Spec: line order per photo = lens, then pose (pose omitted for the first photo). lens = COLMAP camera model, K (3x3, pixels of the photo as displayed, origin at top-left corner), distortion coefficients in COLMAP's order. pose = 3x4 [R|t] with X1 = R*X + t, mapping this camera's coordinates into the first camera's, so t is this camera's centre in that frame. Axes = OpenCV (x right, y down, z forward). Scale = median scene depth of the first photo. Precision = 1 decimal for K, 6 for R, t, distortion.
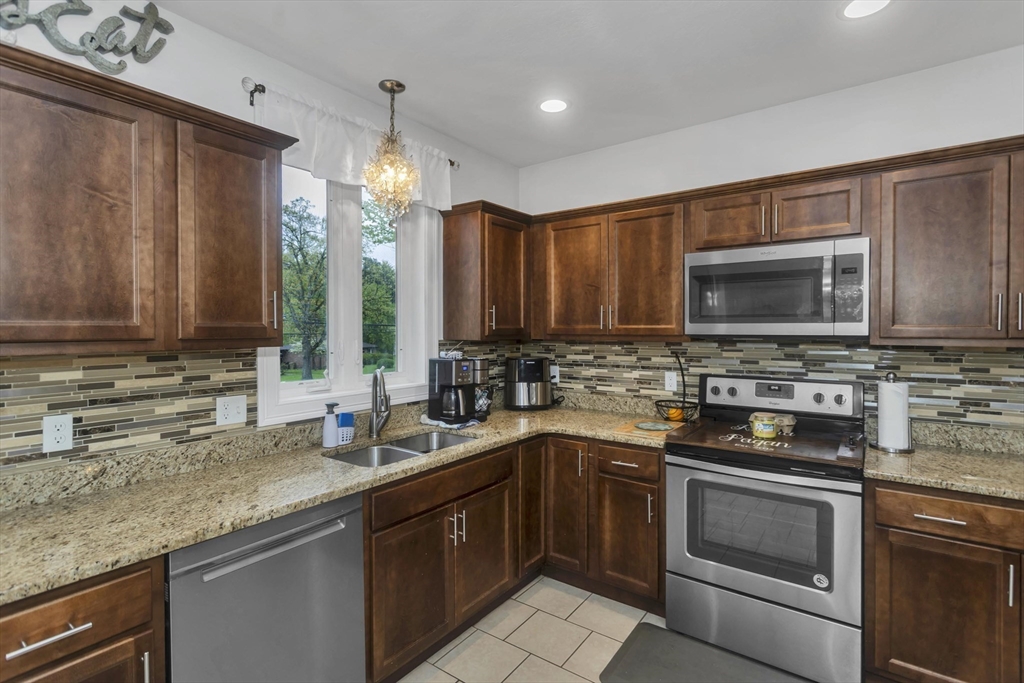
lens RADIAL K [[485.6, 0, 508.9], [0, 485.6, 334.0], [0, 0, 1]] dist [0.003995, 0.002761]
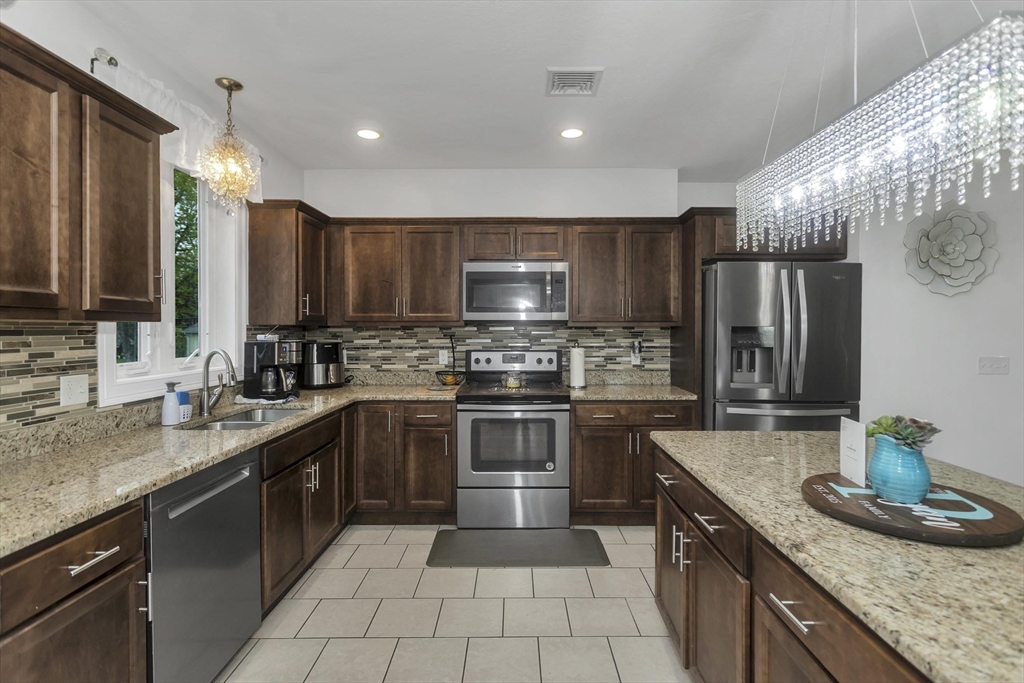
lens RADIAL K [[490.6, 0, 505.7], [0, 490.6, 331.9], [0, 0, 1]] dist [0.012765, 0.000191]
pose [[0.814820, -0.001466, 0.579712, -0.375950], [0.005353, 0.999973, -0.004995, 0.044615], [-0.579689, 0.007173, 0.814806, -0.234286]]
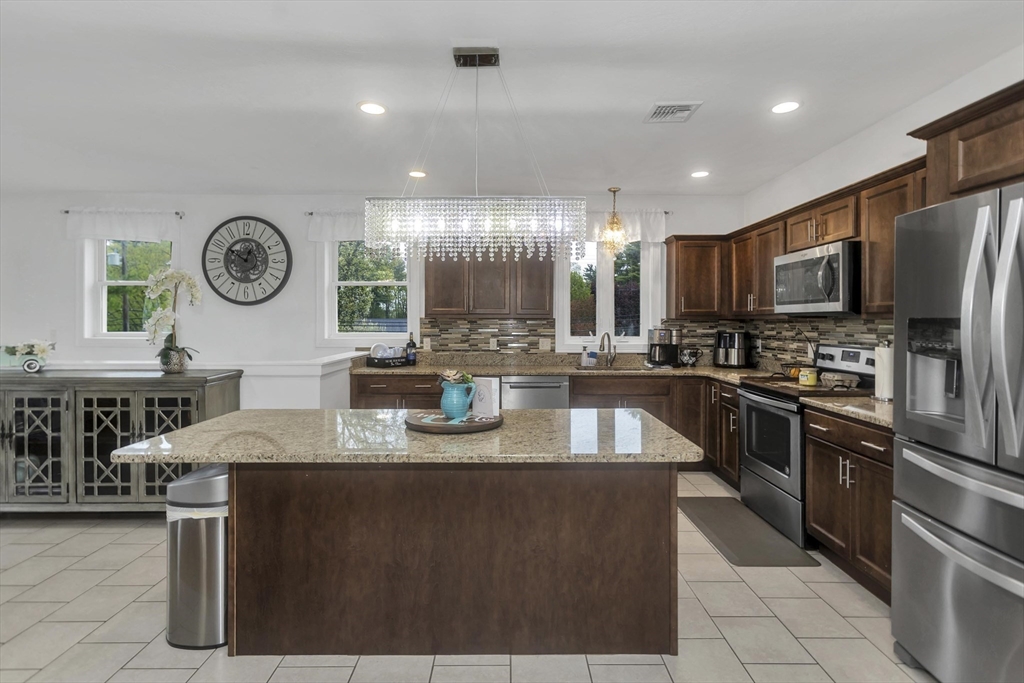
lens RADIAL K [[485.6, 0, 516.5], [0, 485.6, 319.7], [0, 0, 1]] dist [0.003995, 0.002761]
pose [[0.601928, 0.002976, -0.798545, 1.108888], [-0.014666, 0.999866, -0.007328, 0.044330], [0.798416, 0.016122, 0.601891, -0.508148]]
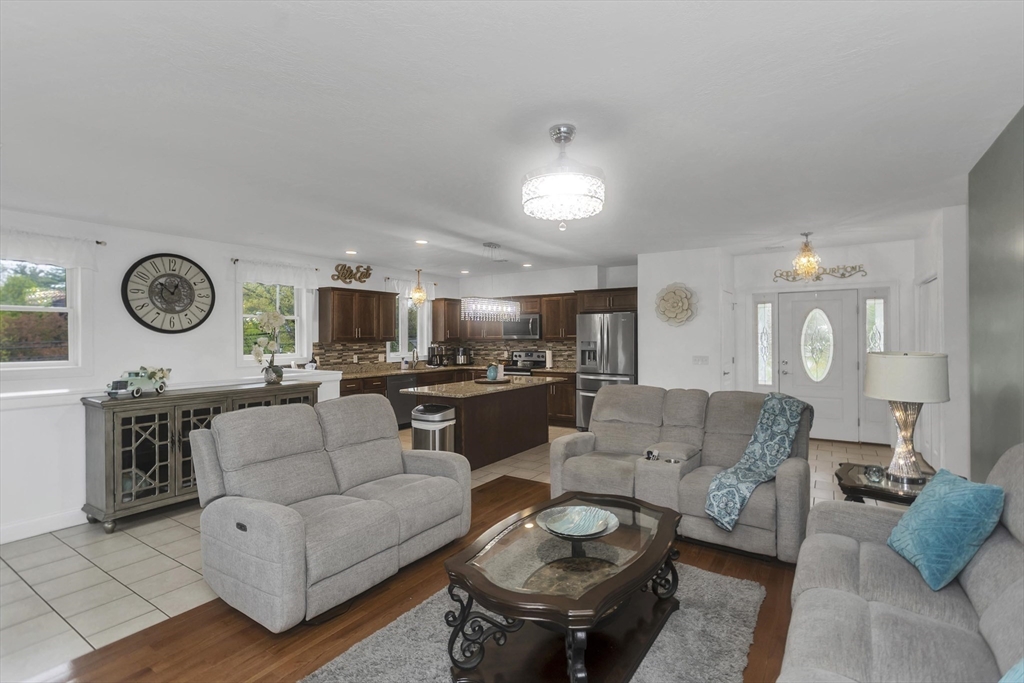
lens RADIAL K [[485.6, 0, 493.8], [0, 485.6, 344.1], [0, 0, 1]] dist [0.003995, 0.002761]
pose [[0.999808, -0.003369, 0.019300, 0.242644], [0.003401, 0.999993, -0.001589, 0.045972], [-0.019295, 0.001654, 0.999812, -2.591666]]
